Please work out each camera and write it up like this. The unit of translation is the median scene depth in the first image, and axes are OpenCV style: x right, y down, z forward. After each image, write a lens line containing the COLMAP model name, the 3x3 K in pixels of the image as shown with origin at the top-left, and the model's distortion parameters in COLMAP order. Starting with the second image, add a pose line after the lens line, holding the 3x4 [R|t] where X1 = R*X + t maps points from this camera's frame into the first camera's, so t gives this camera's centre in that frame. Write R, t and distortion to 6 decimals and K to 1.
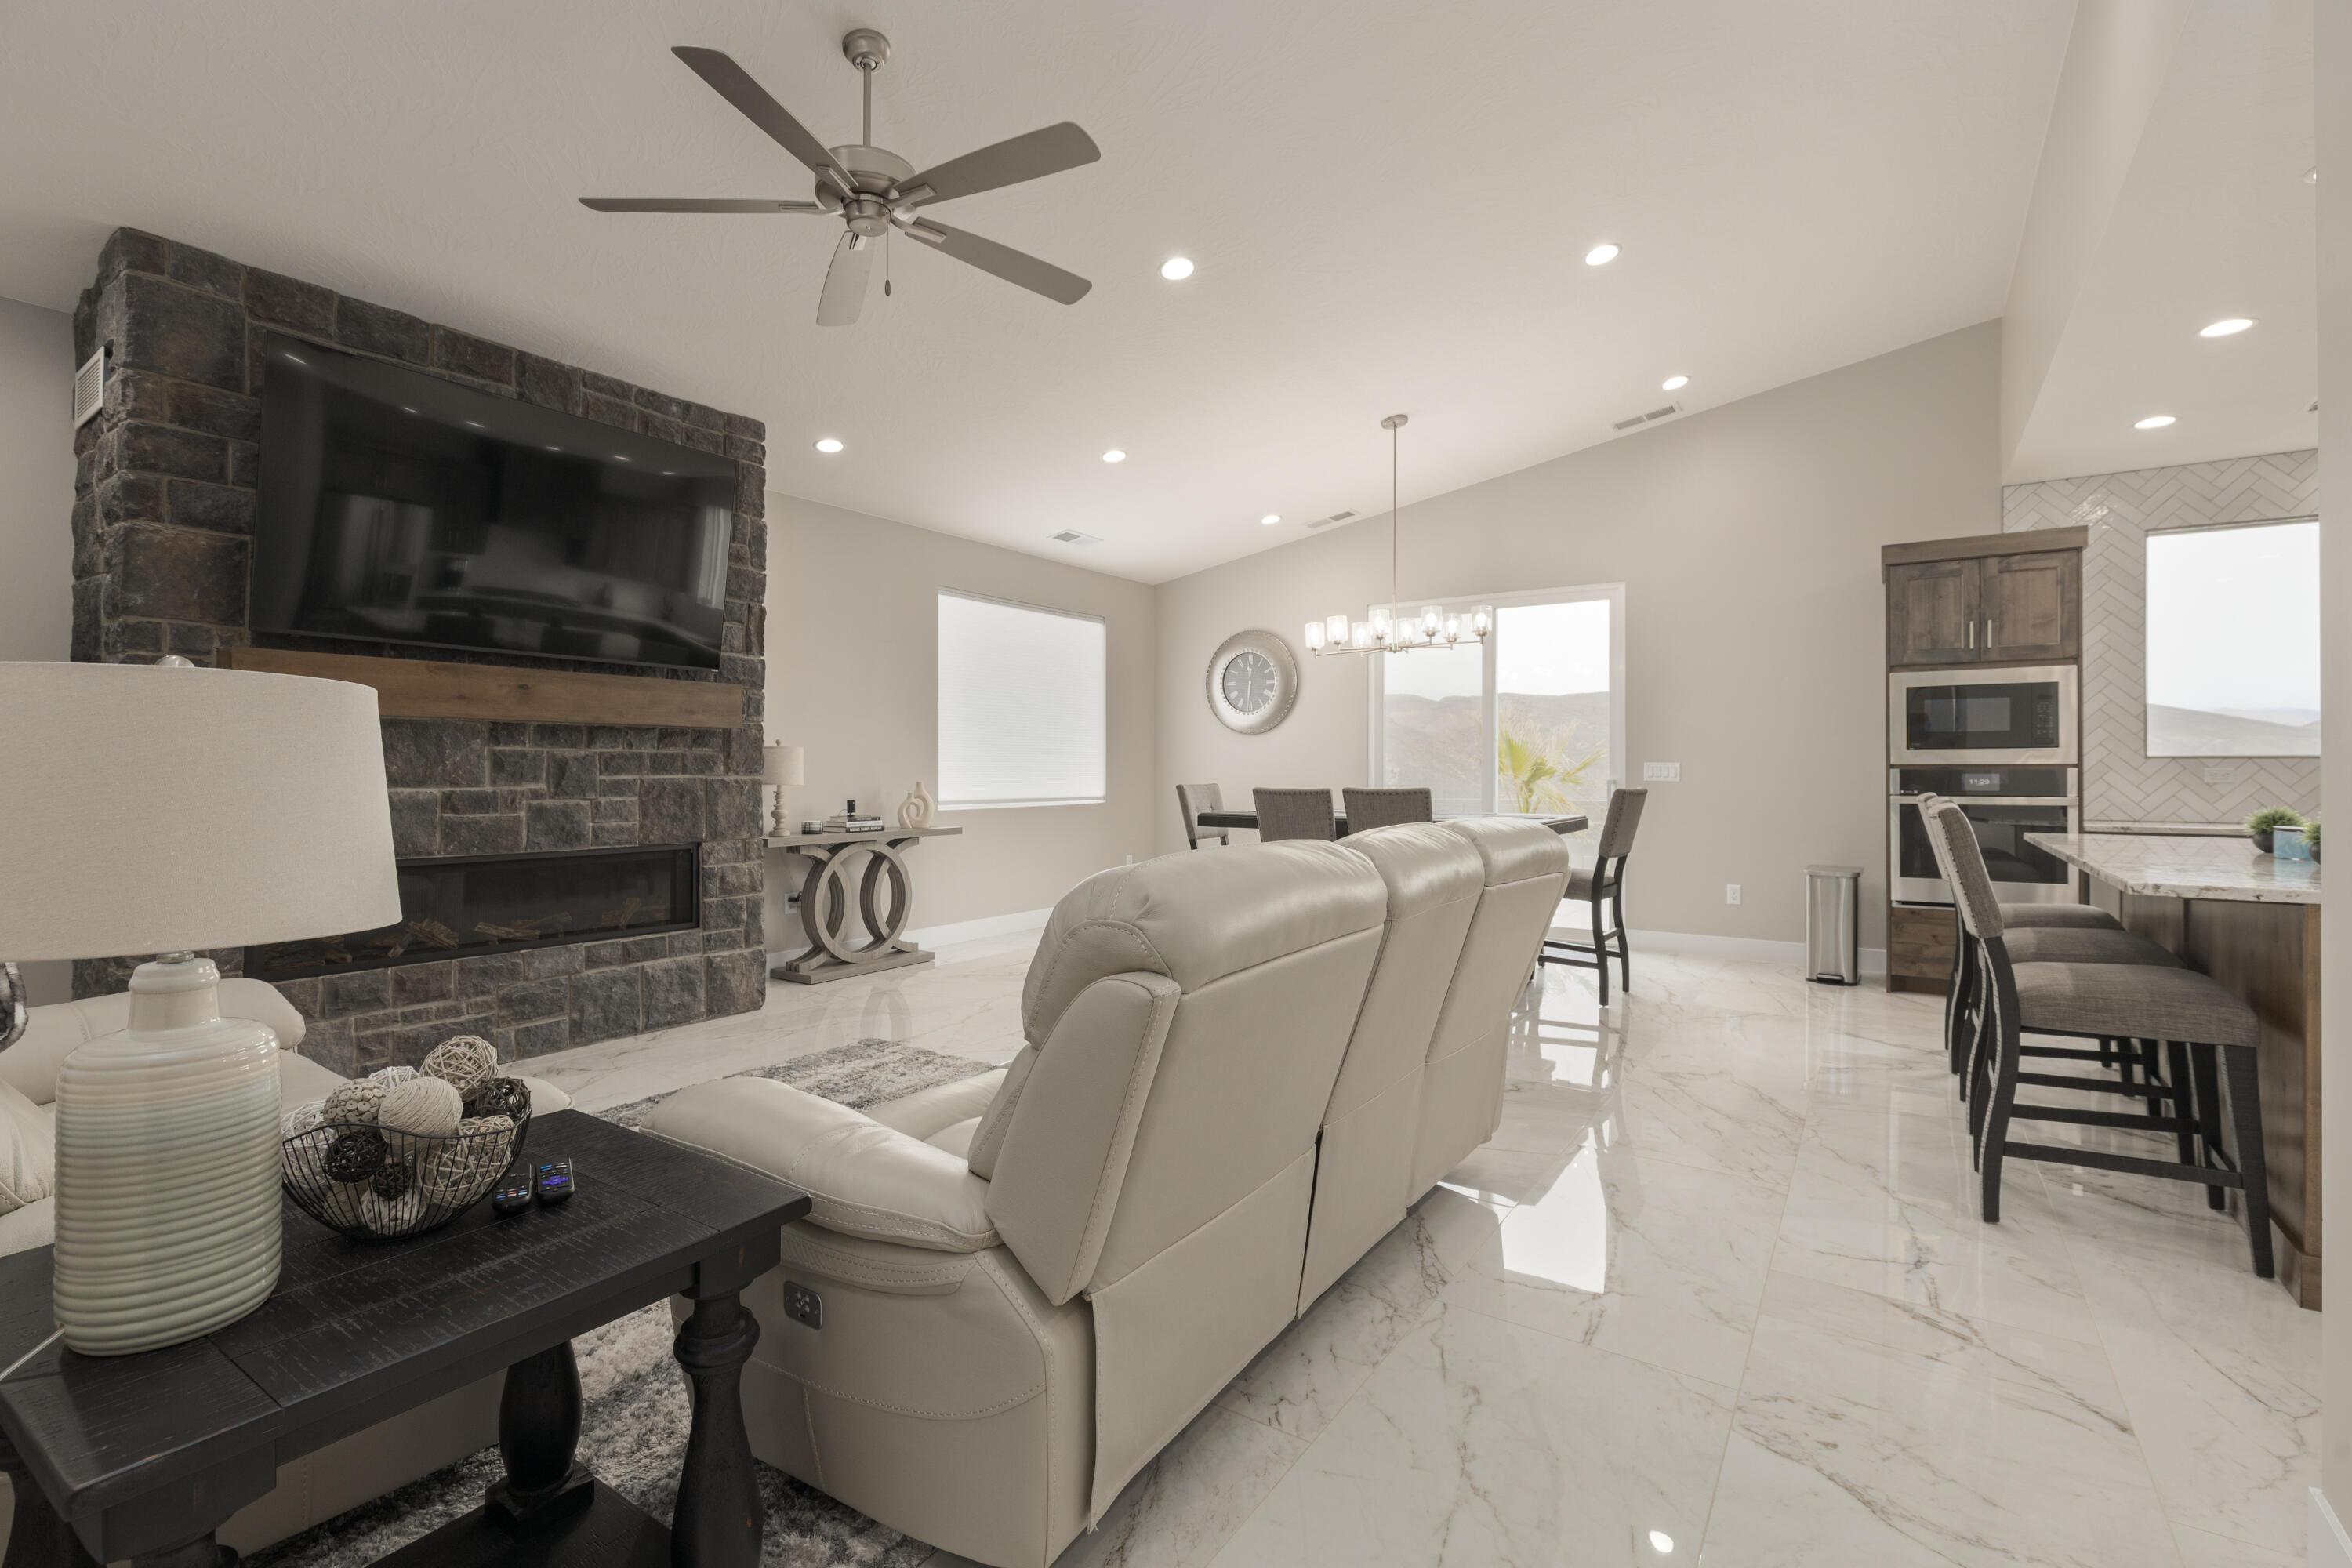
lens RADIAL K [[1054.2, 0, 1179.2], [0, 1054.2, 765.3], [0, 0, 1]] dist [-0.001399, 0.000076]
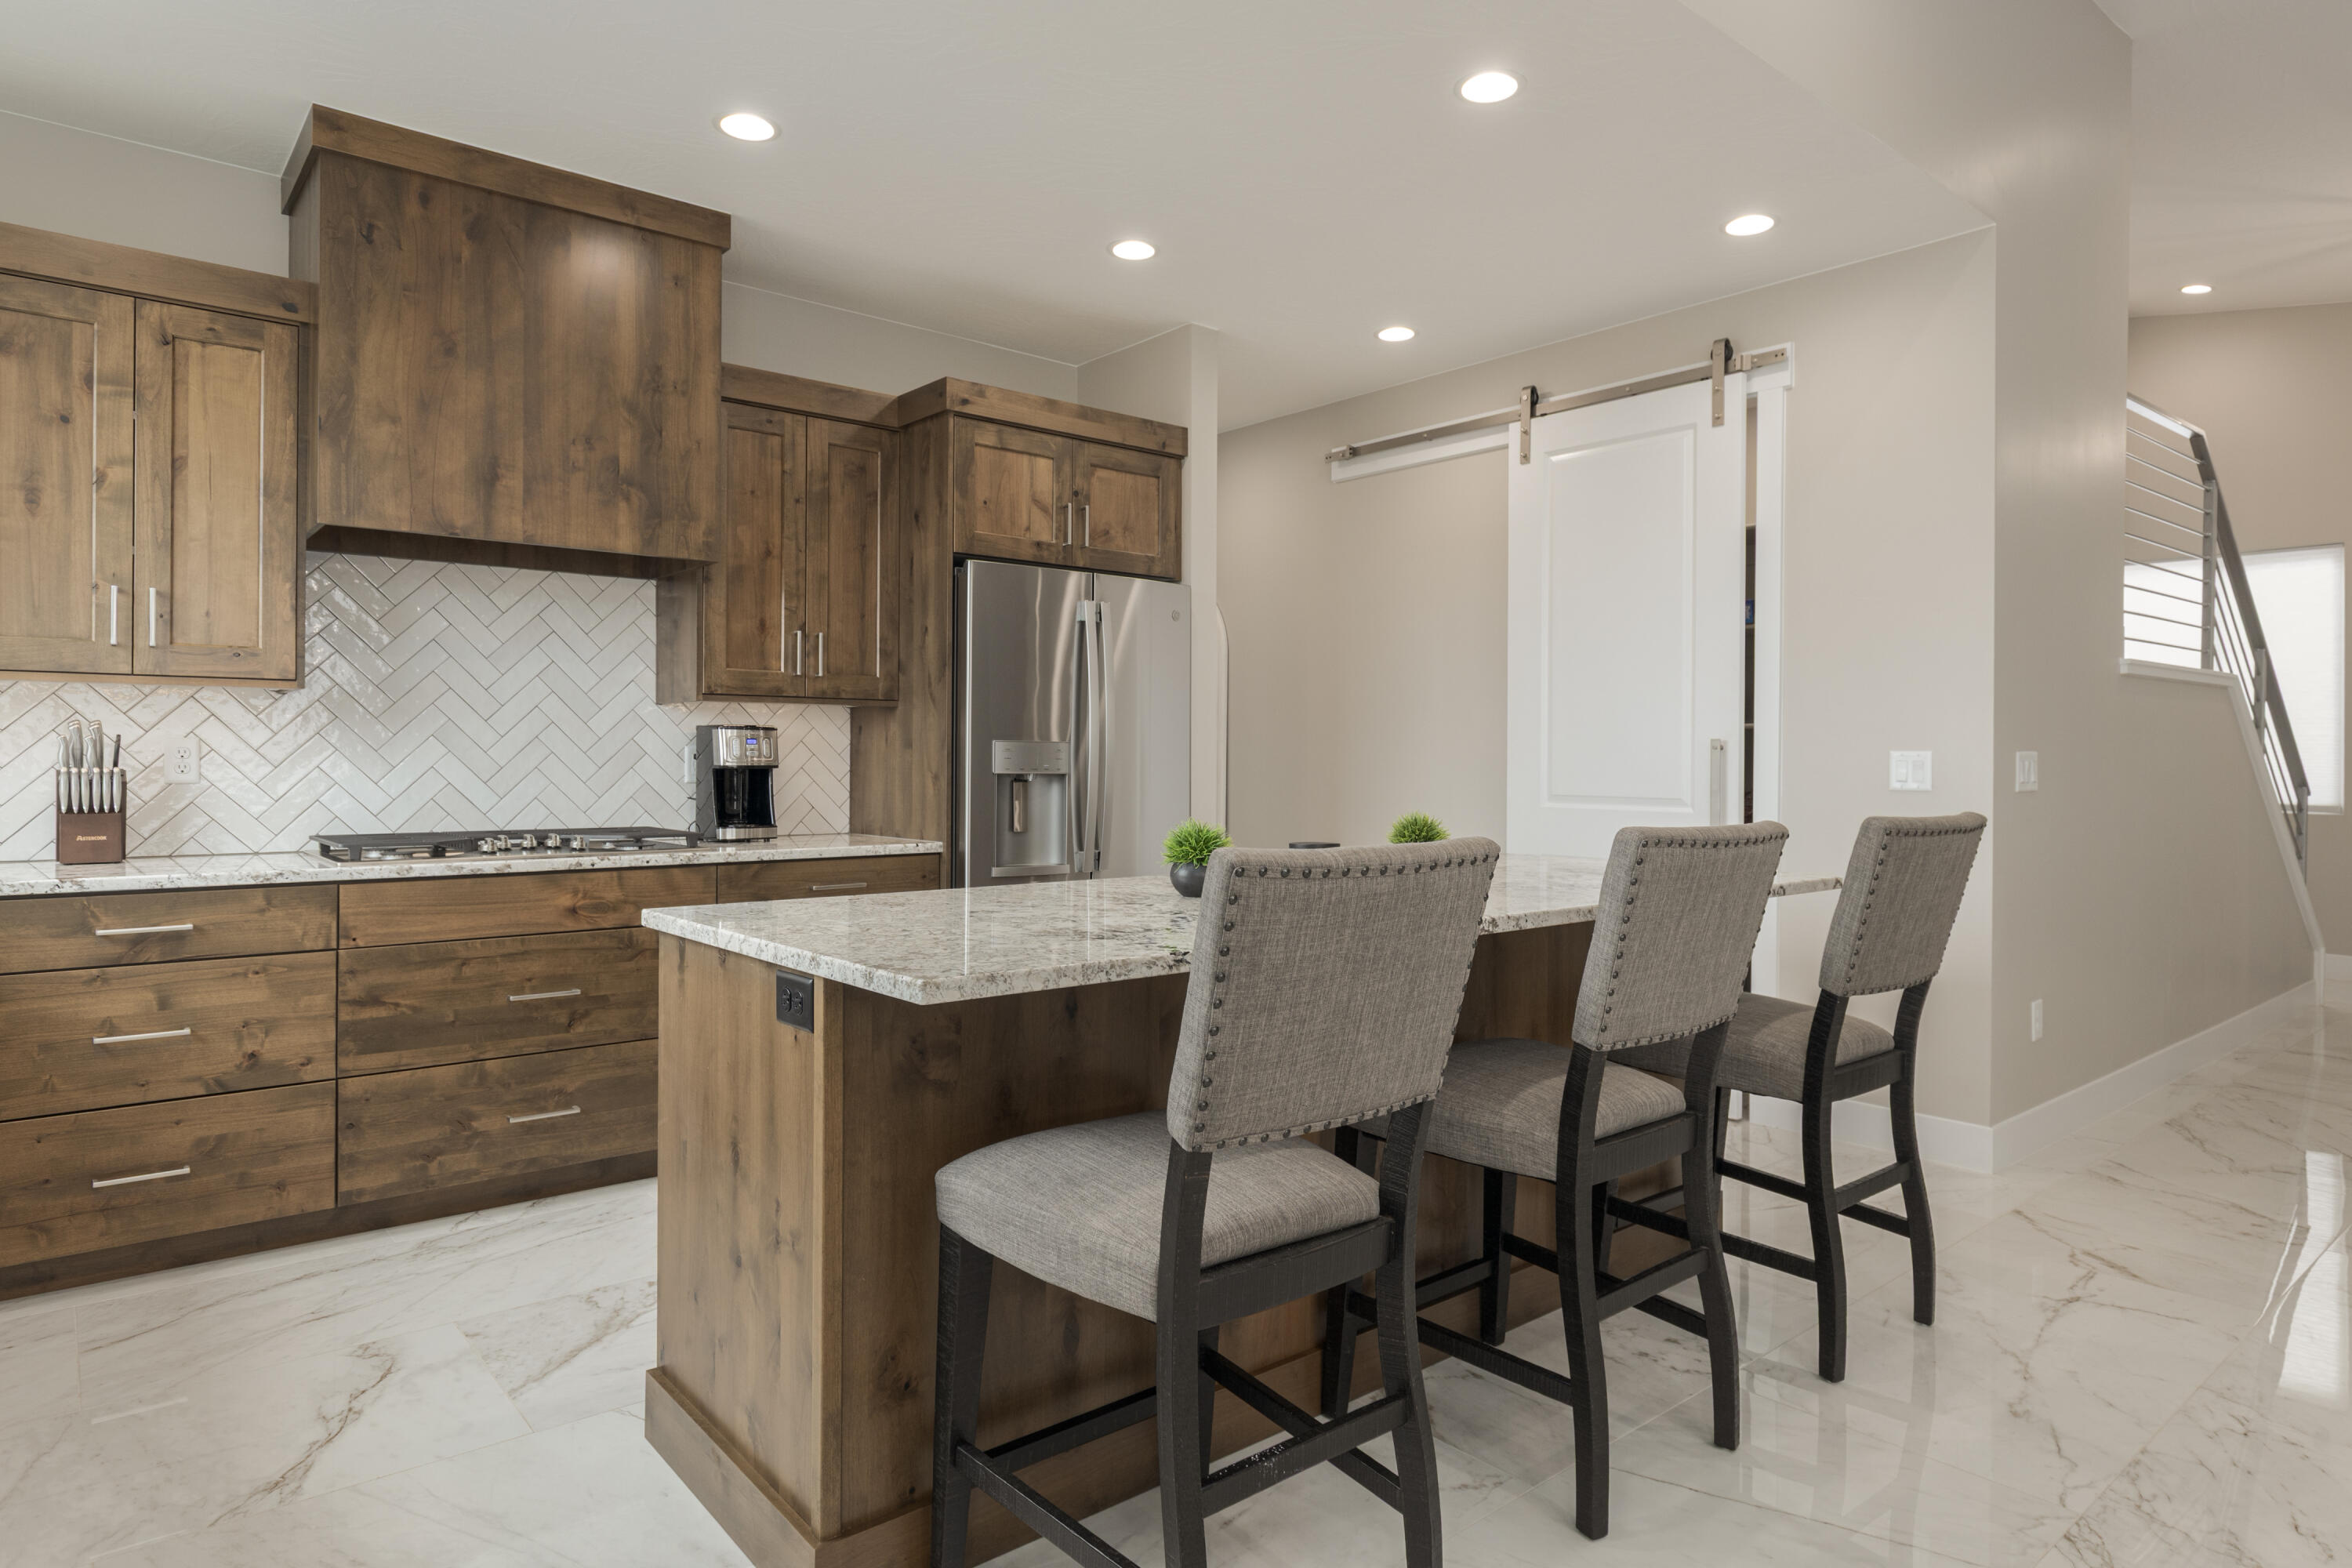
lens RADIAL K [[1362.4, 0, 1161.2], [0, 1362.4, 760.2], [0, 0, 1]] dist [-0.000477, 0.001207]
pose [[-0.961322, -0.006774, 0.275344, 0.567684], [-0.007977, 0.999963, -0.003247, 0.005345], [-0.275312, -0.005318, -0.961340, 1.175311]]
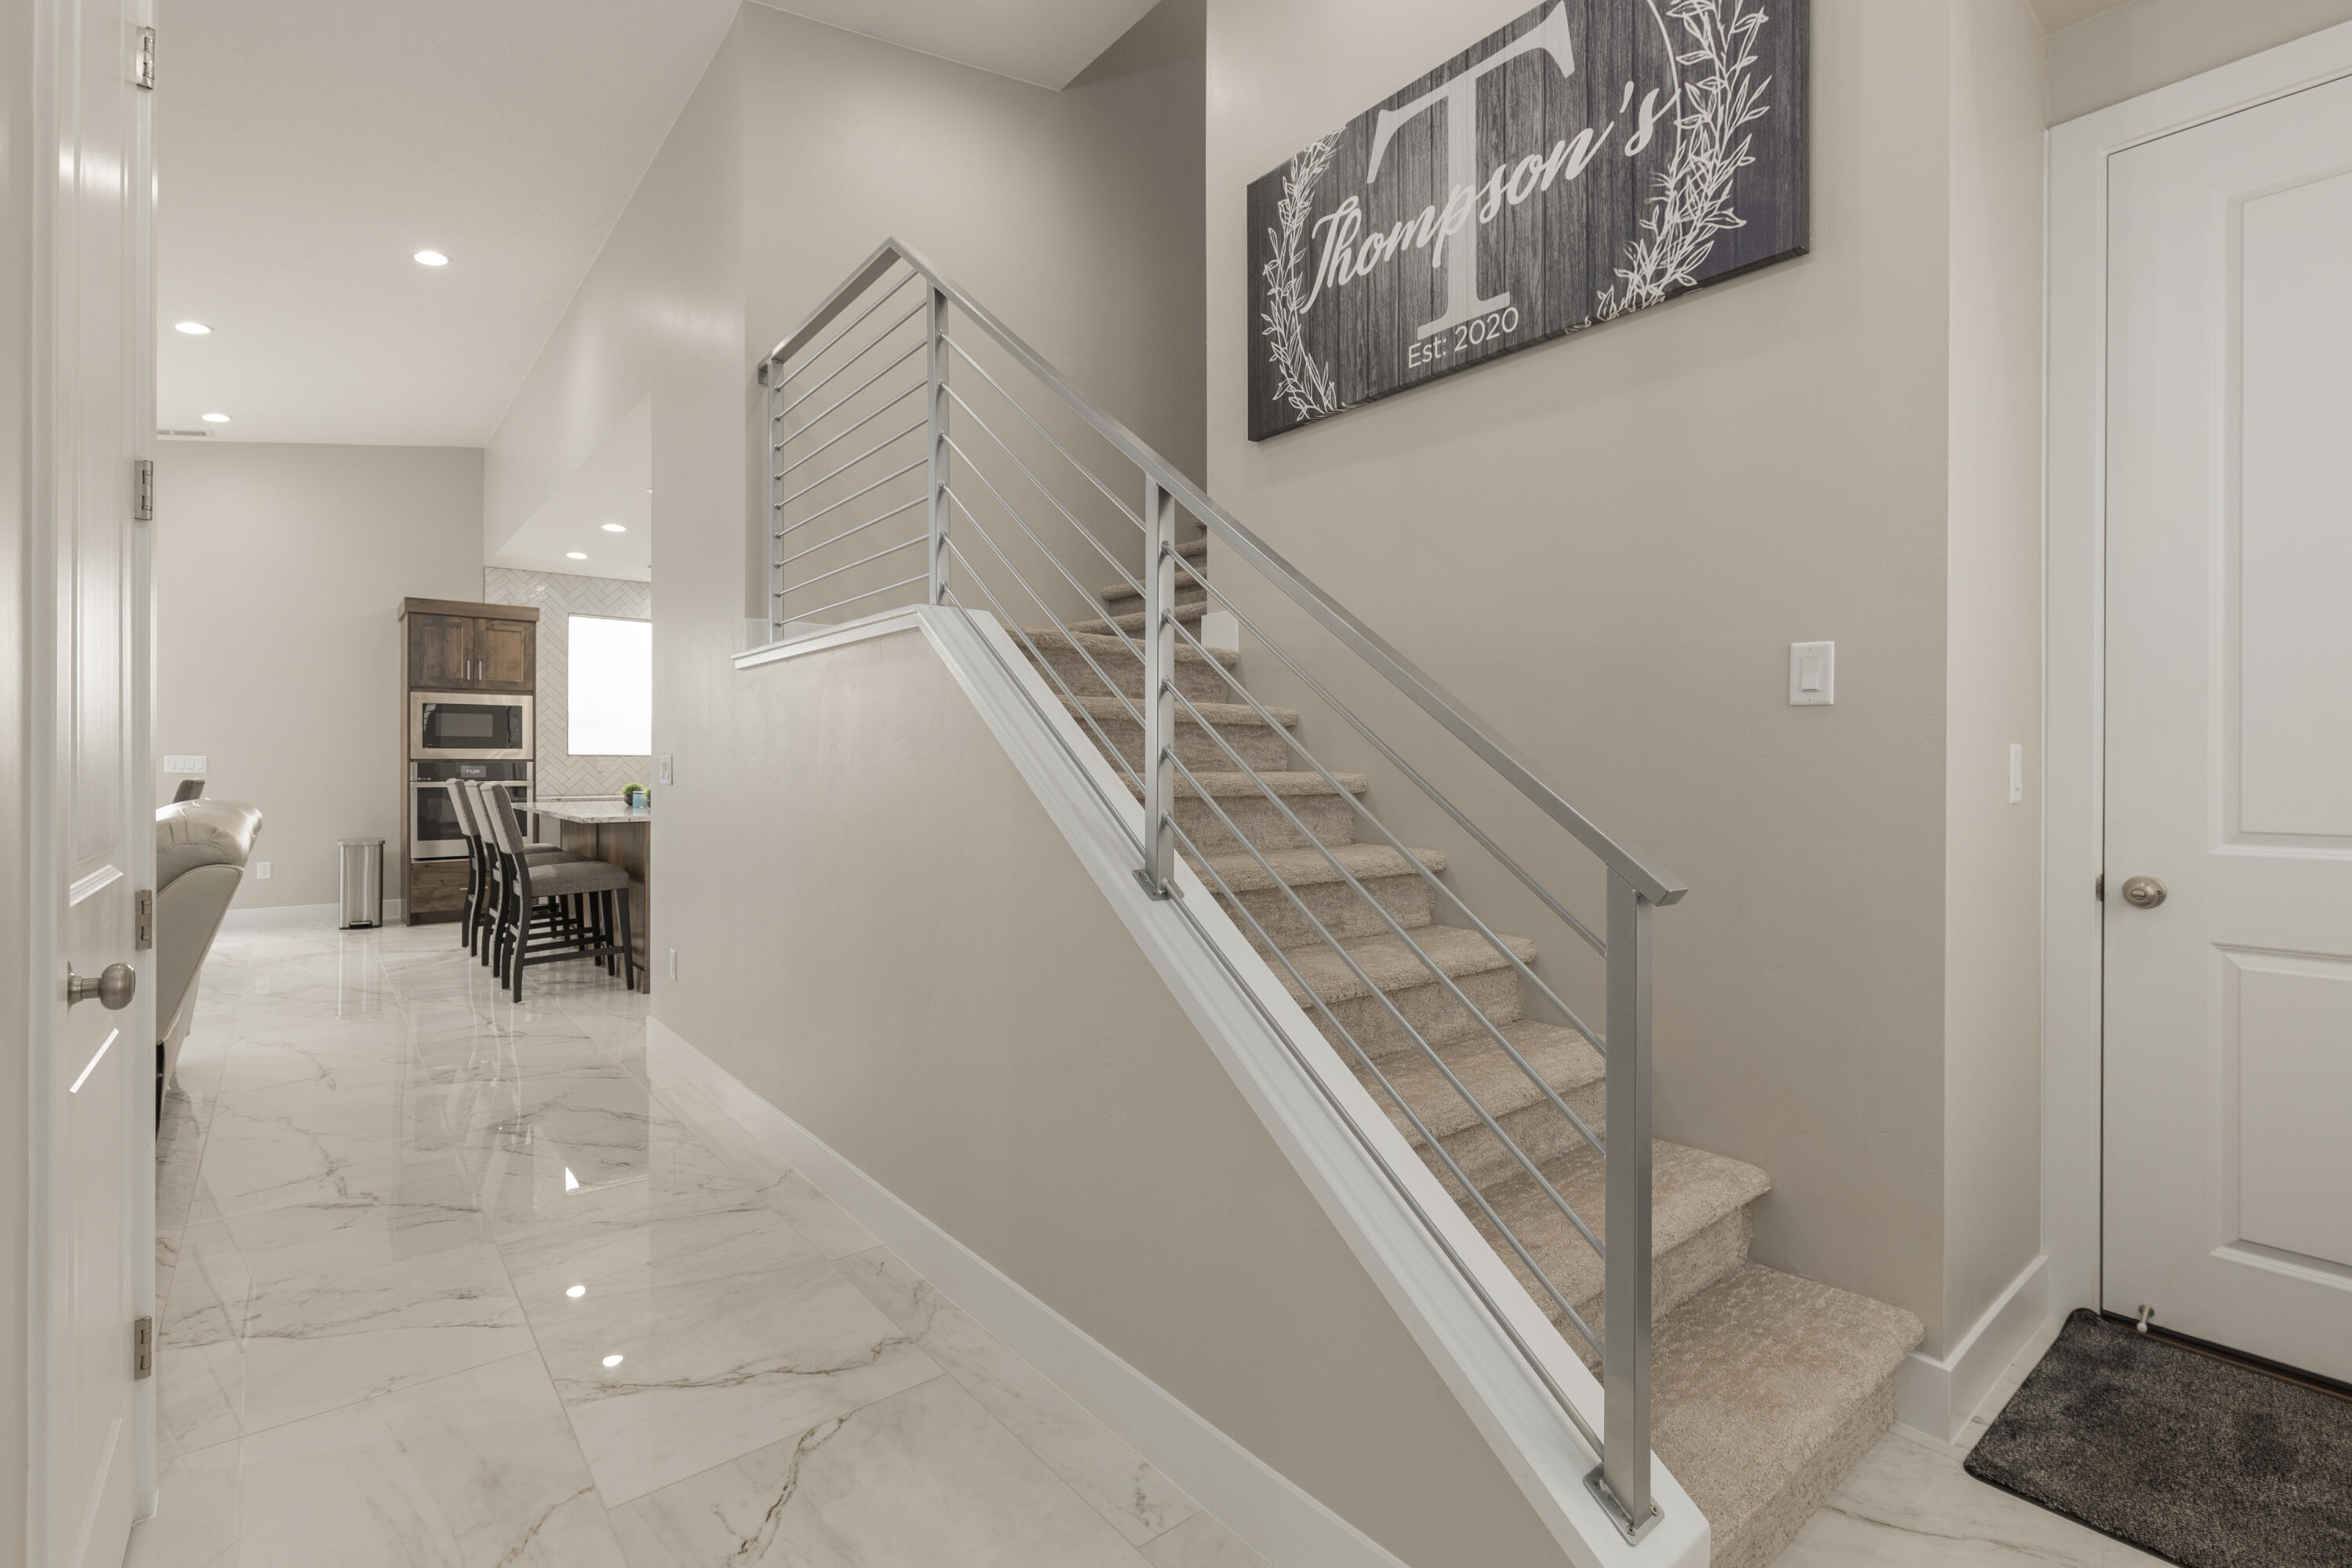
lens RADIAL K [[1054.2, 0, 1177.3], [0, 1054.2, 765.0], [0, 0, 1]] dist [-0.001399, 0.000076]
pose [[0.277884, -0.001744, 0.960613, -0.391938], [-0.006289, 0.999974, 0.003635, -0.004392], [-0.960594, -0.007052, 0.277866, -0.361692]]
